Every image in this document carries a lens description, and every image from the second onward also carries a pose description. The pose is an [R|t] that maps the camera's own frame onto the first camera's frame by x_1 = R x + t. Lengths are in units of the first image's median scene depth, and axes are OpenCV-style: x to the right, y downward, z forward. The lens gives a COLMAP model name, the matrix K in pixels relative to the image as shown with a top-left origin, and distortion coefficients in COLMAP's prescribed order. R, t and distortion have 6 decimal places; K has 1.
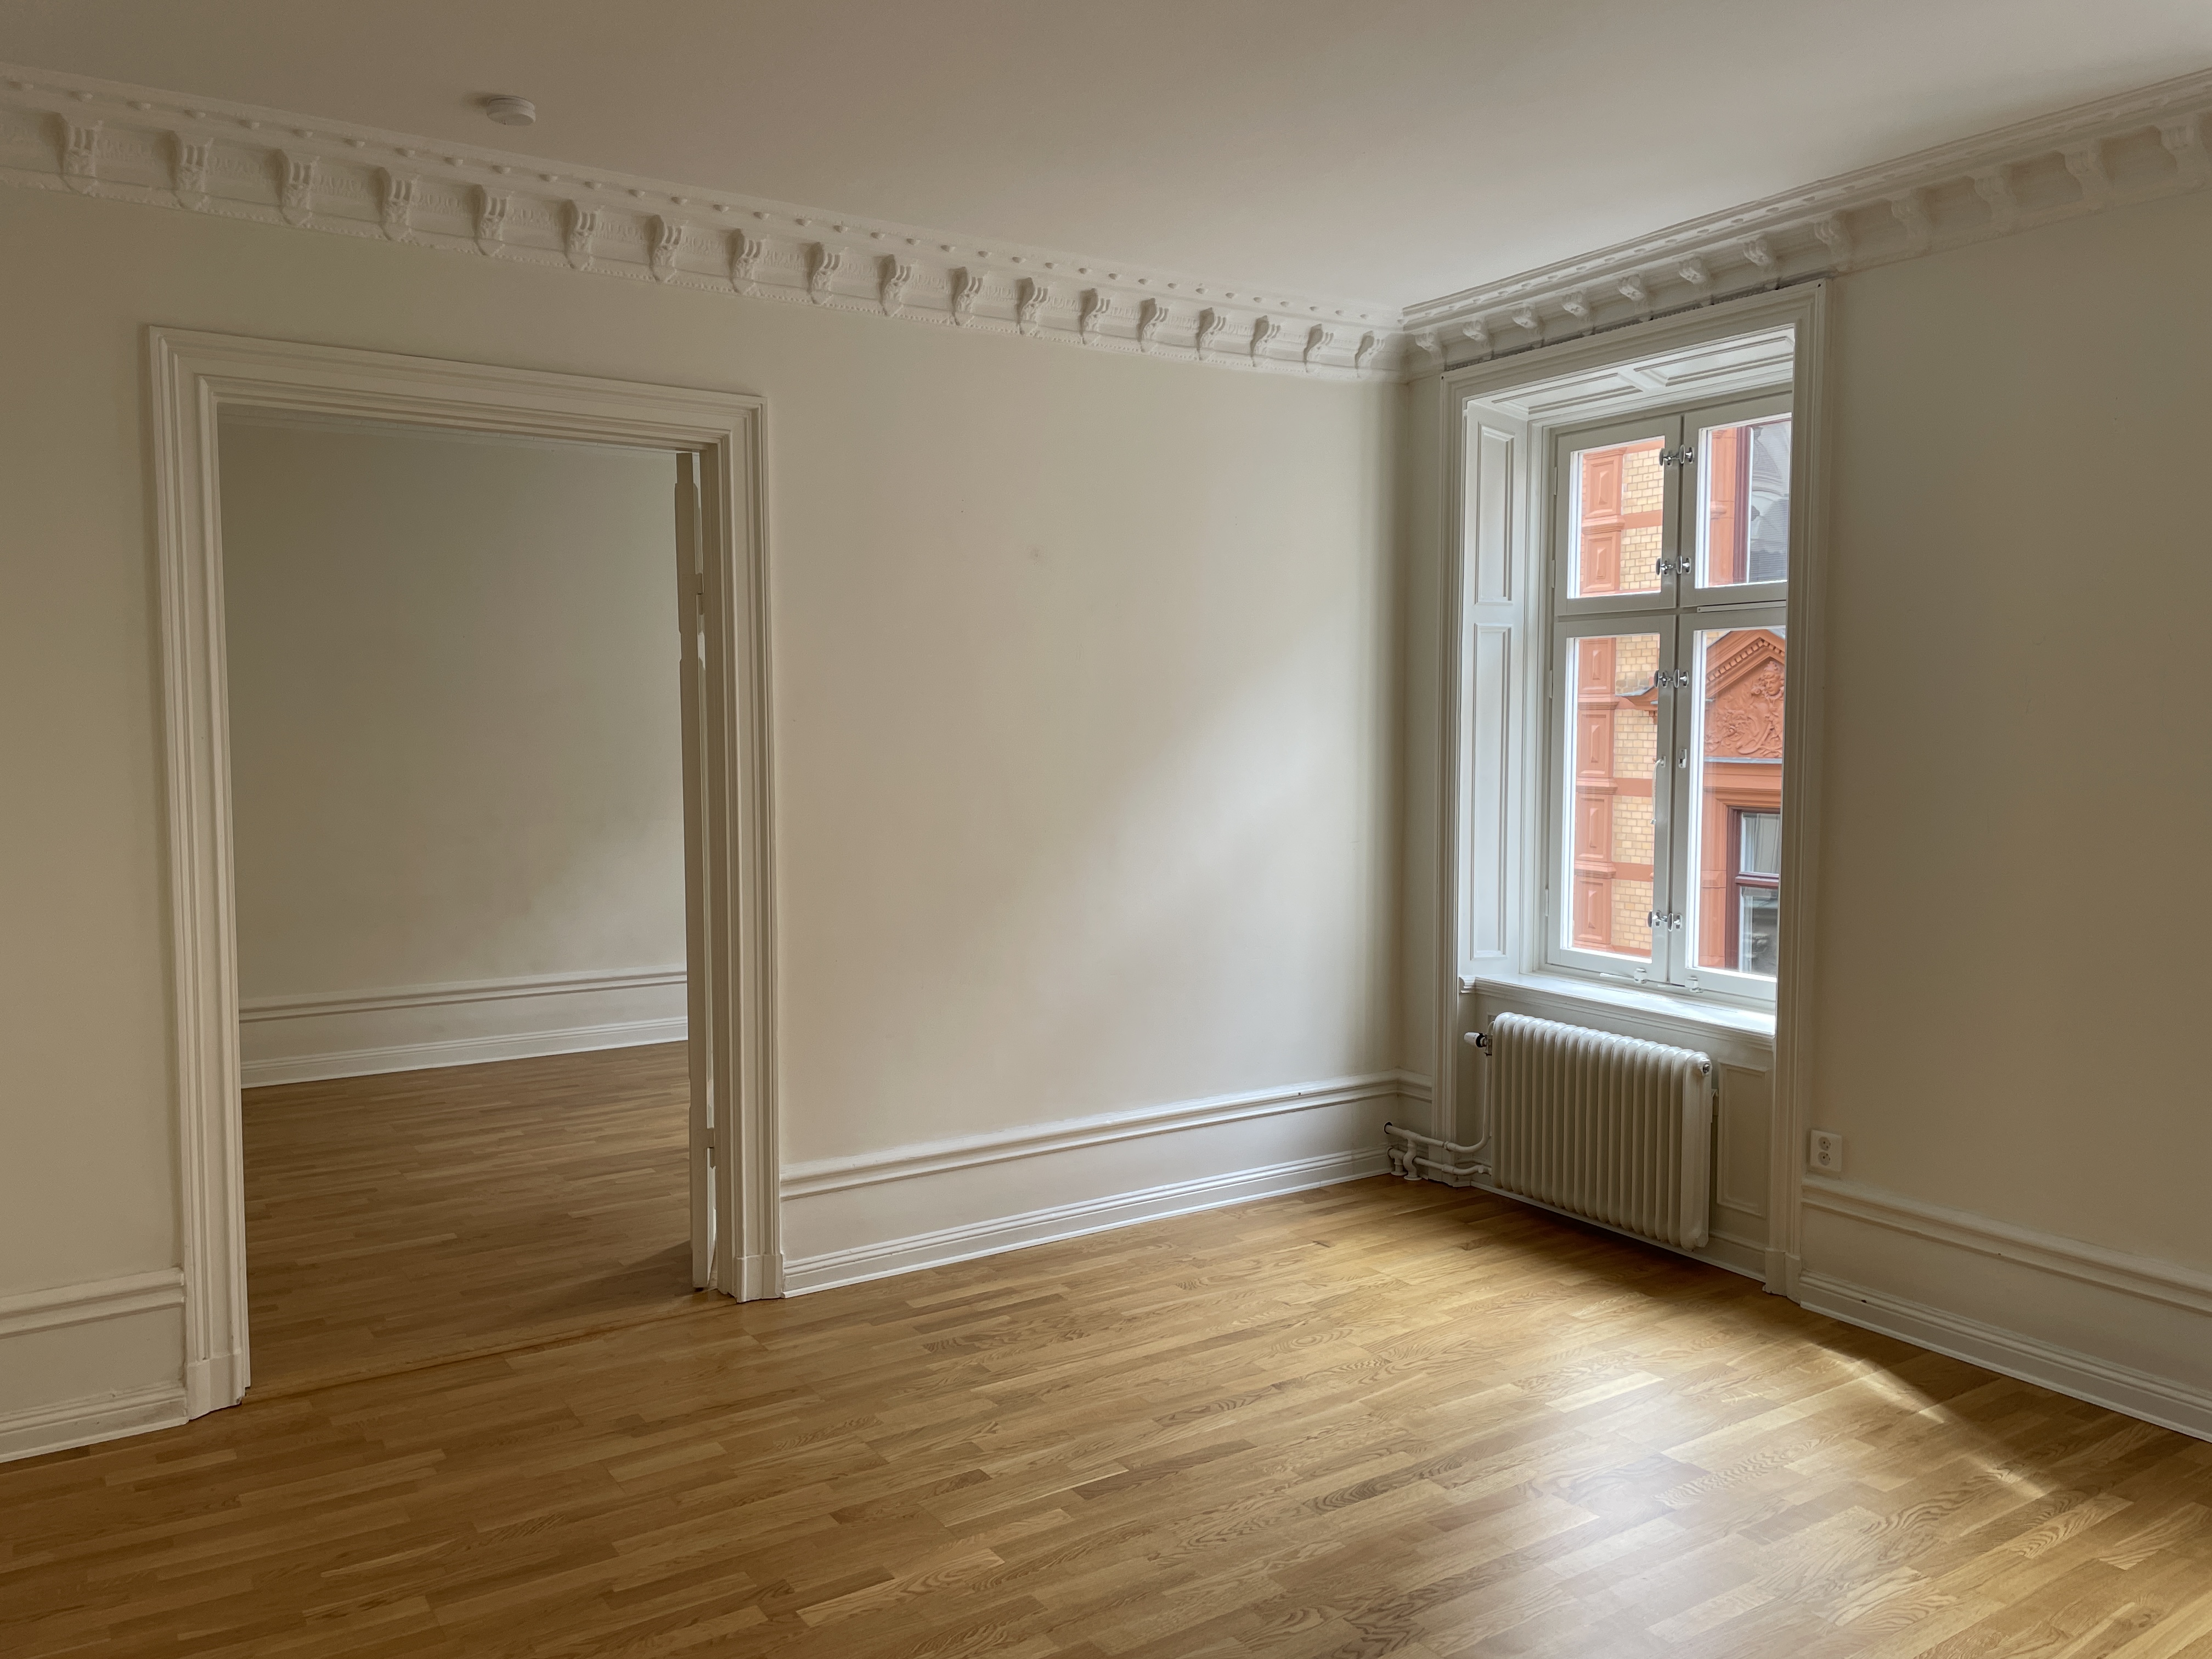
lens RADIAL K [[1673.3, 0, 1119.5], [0, 1673.3, 816.5], [0, 0, 1]] dist [0.087306, -0.086788]
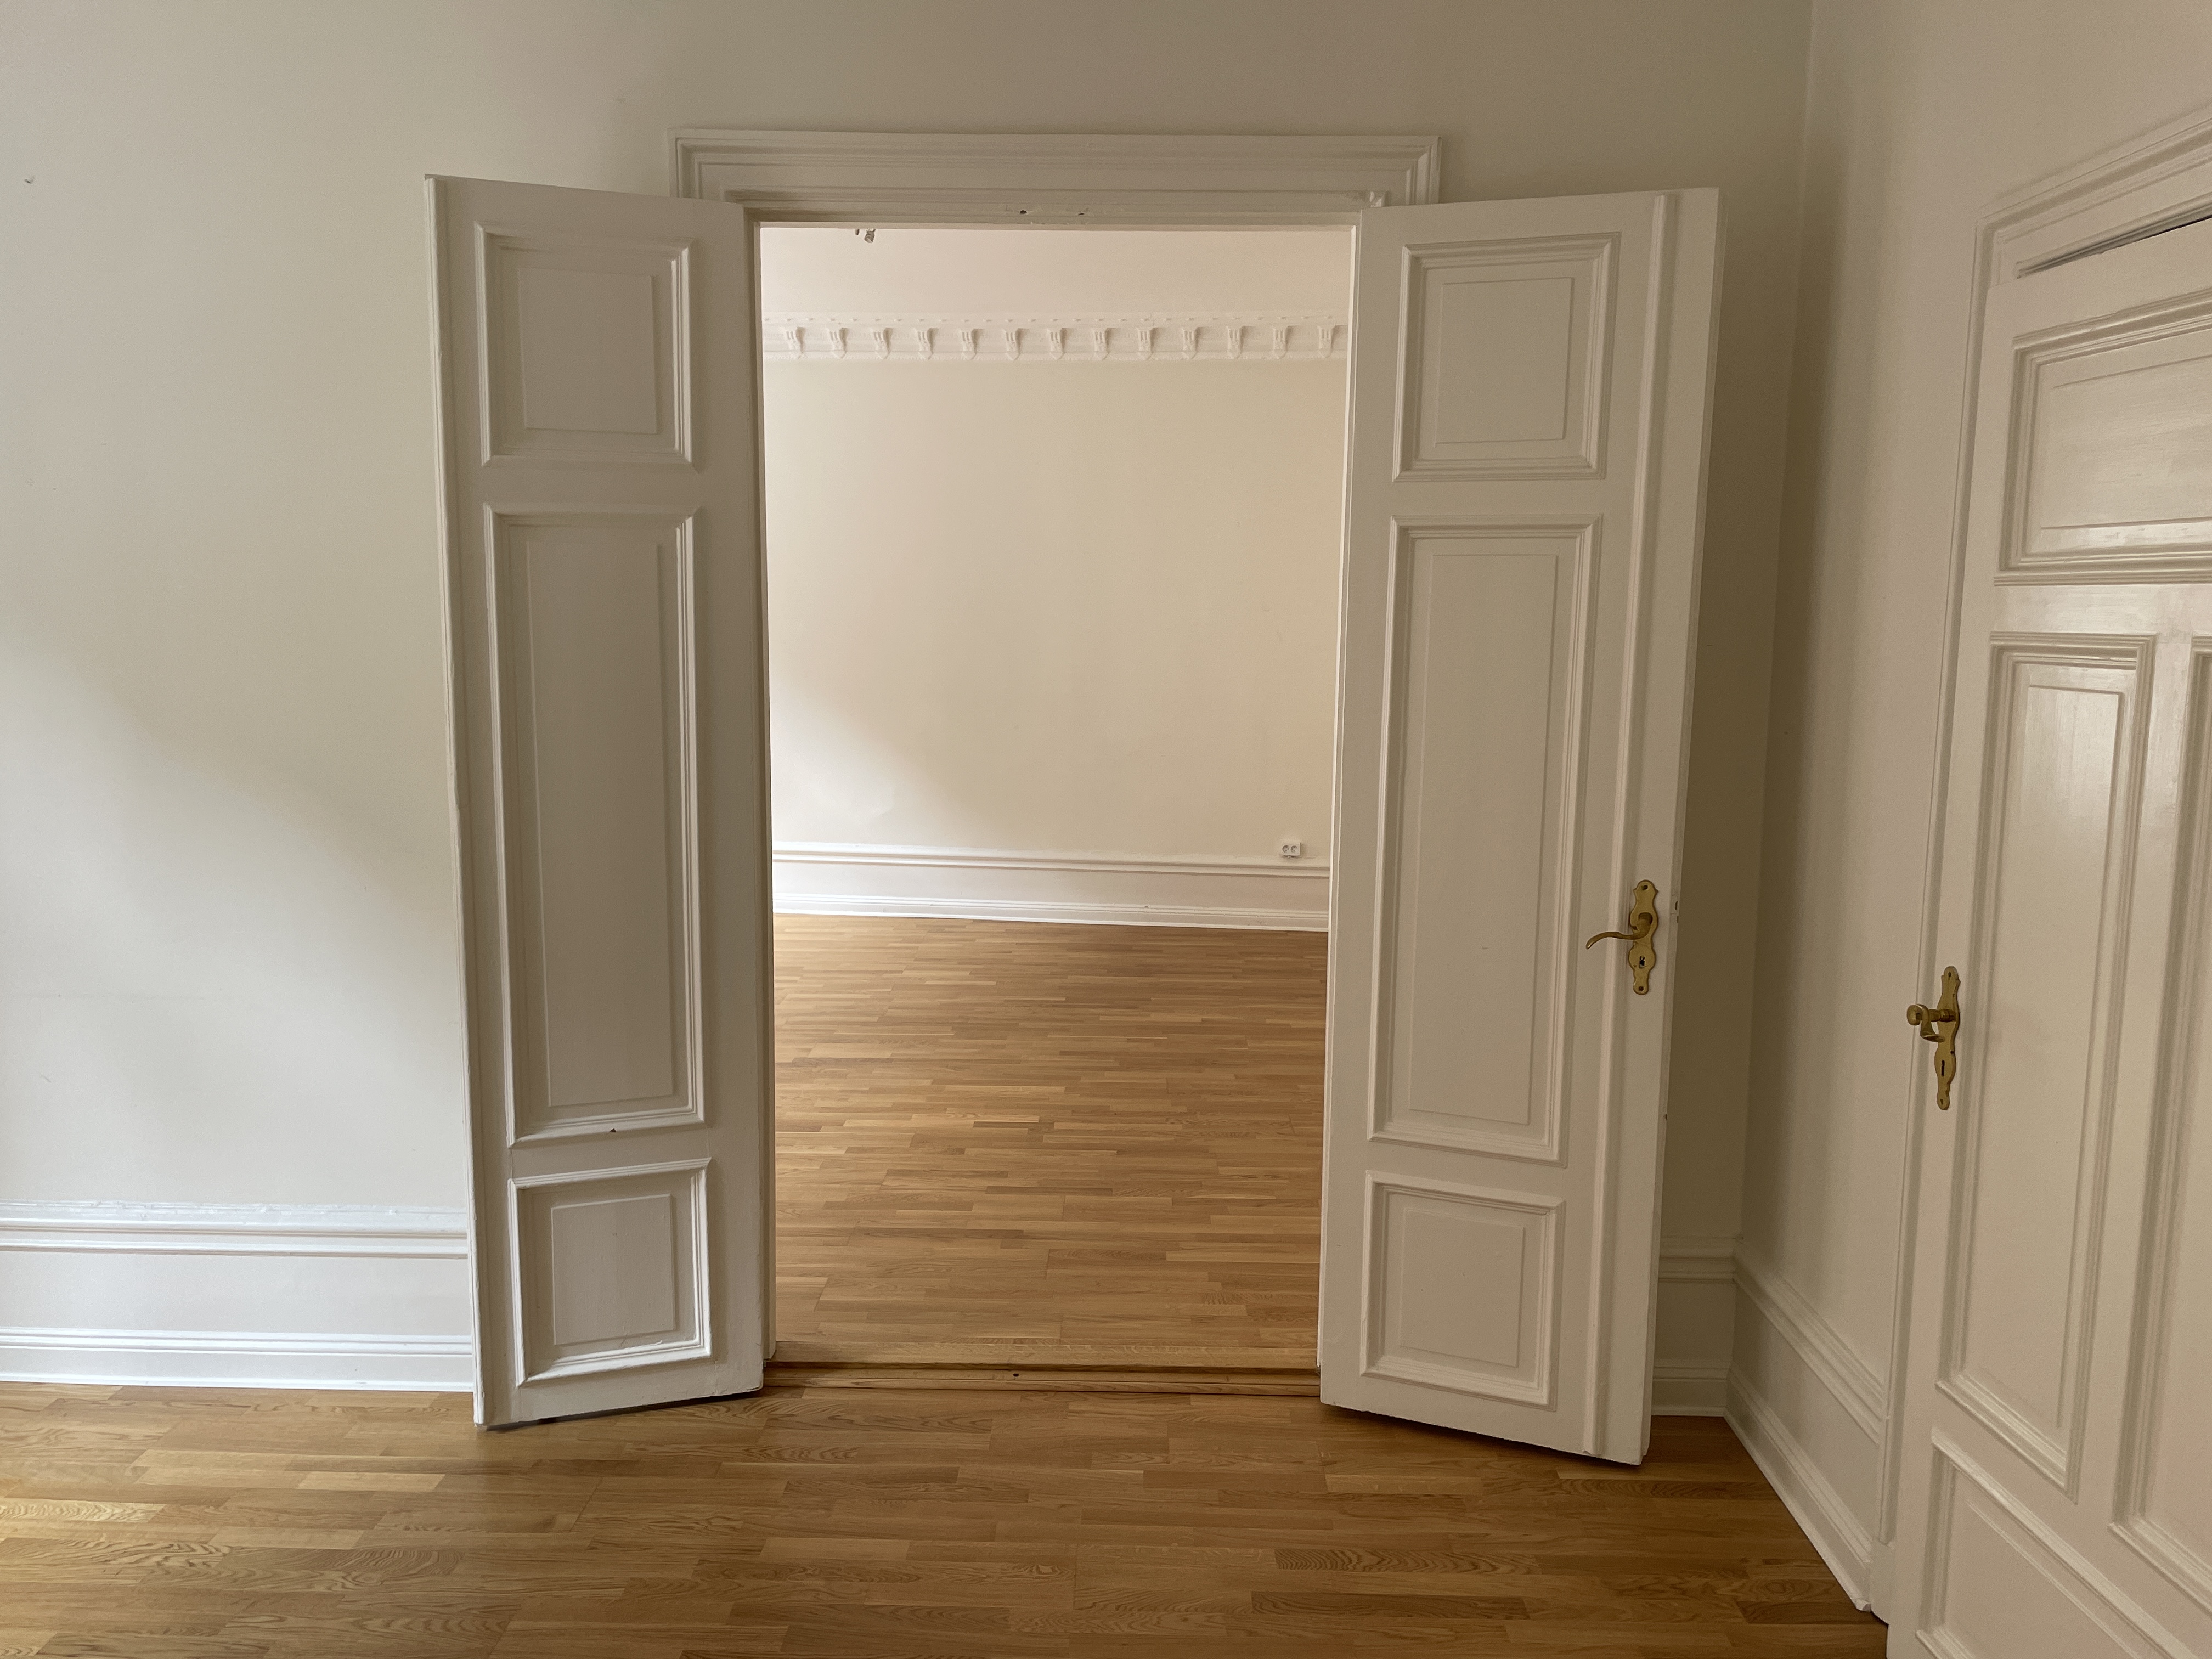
lens RADIAL K [[1673.3, 0, 1104.6], [0, 1673.3, 815.7], [0, 0, 1]] dist [0.087306, -0.086788]
pose [[-0.823644, -0.083594, 0.560912, -0.771260], [0.018271, 0.984651, 0.173574, -0.087745], [-0.566813, 0.153212, -0.809475, 1.504936]]
